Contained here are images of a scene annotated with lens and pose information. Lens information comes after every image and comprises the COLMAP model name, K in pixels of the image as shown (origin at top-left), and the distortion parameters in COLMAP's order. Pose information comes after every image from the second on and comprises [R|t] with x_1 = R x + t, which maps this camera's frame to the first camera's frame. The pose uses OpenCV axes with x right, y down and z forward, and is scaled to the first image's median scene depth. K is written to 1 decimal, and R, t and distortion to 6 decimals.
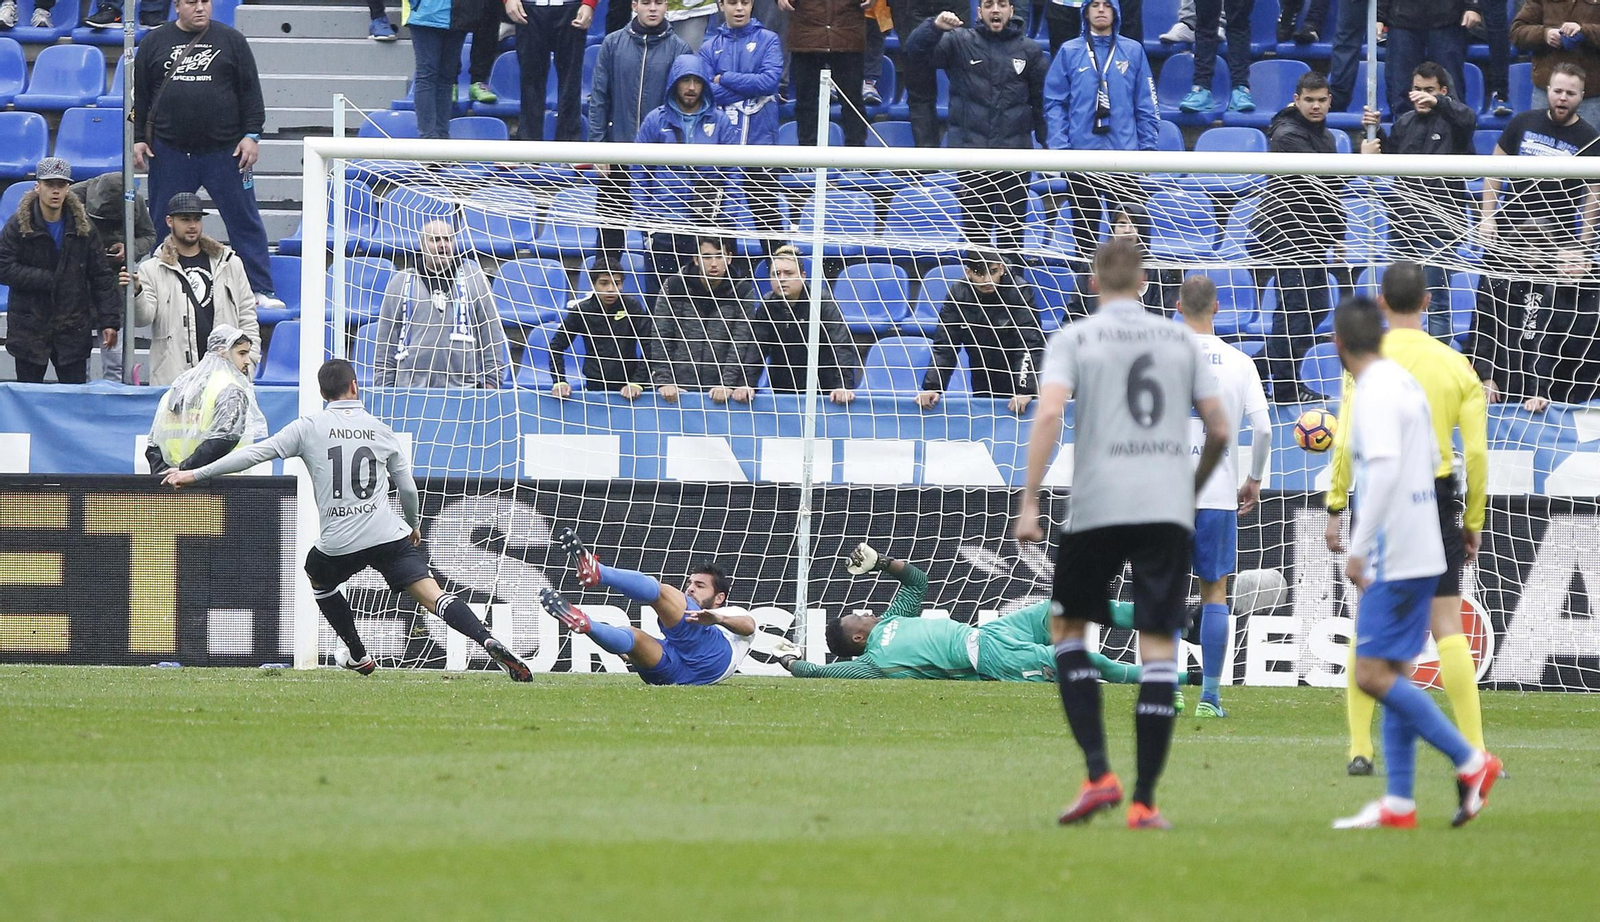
lens RADIAL K [[1117.1, 0, 800.0], [0, 1117.1, 460.8], [0, 0, 1]] dist [0.001471, -0.000955]
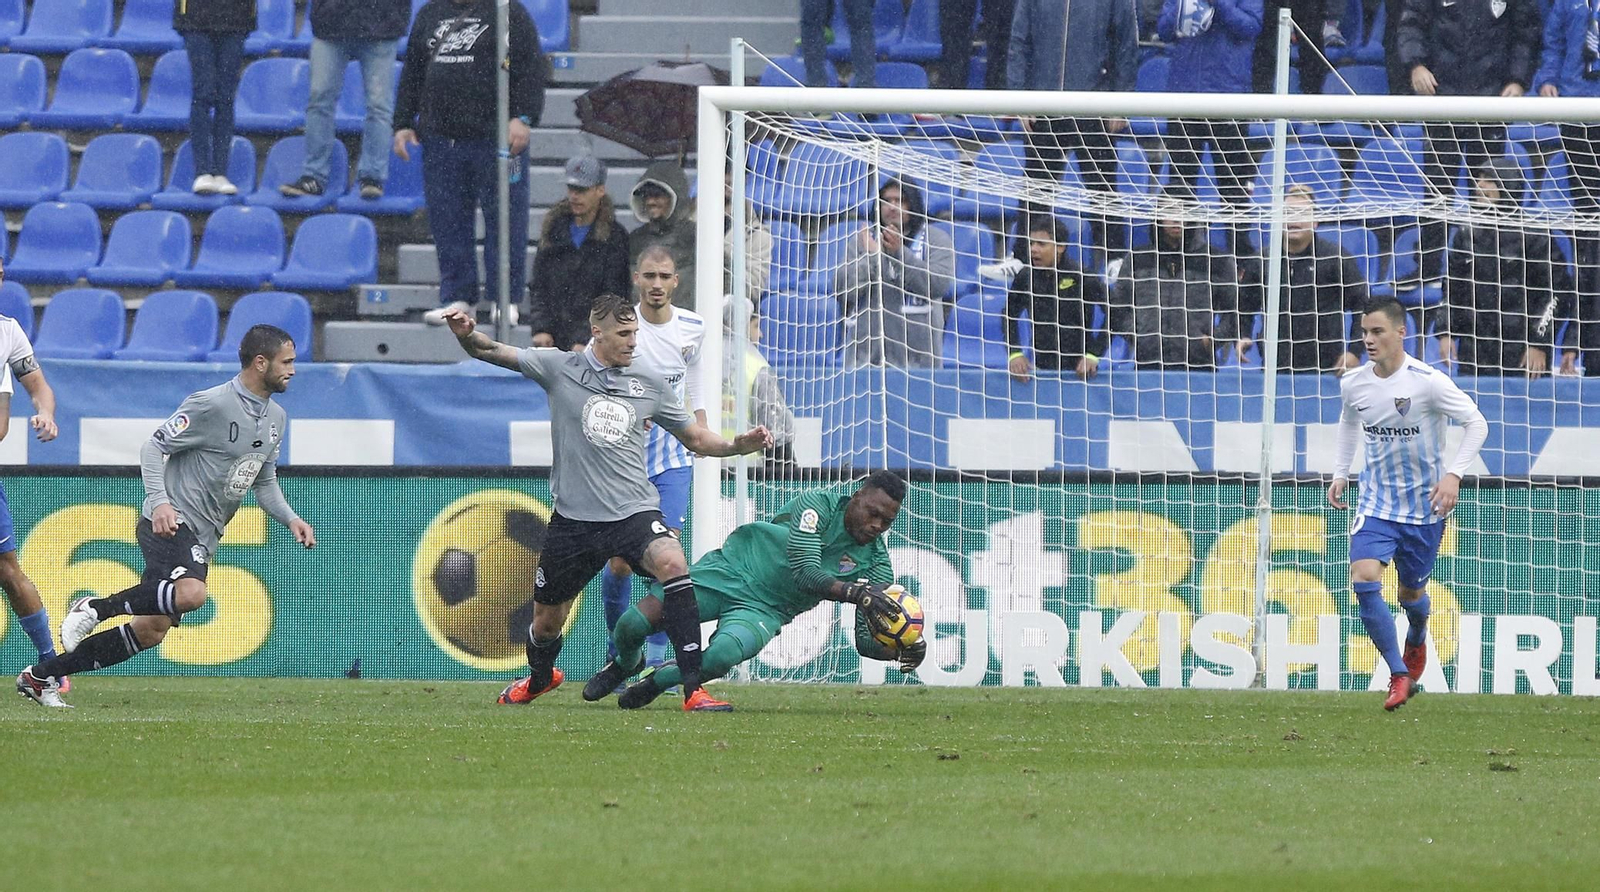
lens RADIAL K [[1259.1, 0, 800.0], [0, 1259.1, 446.5], [0, 0, 1]] dist [-0.002611, 0.001195]
pose [[0.999993, -0.003439, -0.001113, -0.363481], [0.003442, 0.999989, 0.003099, -0.005424], [0.001102, -0.003102, 0.999995, -0.003440]]
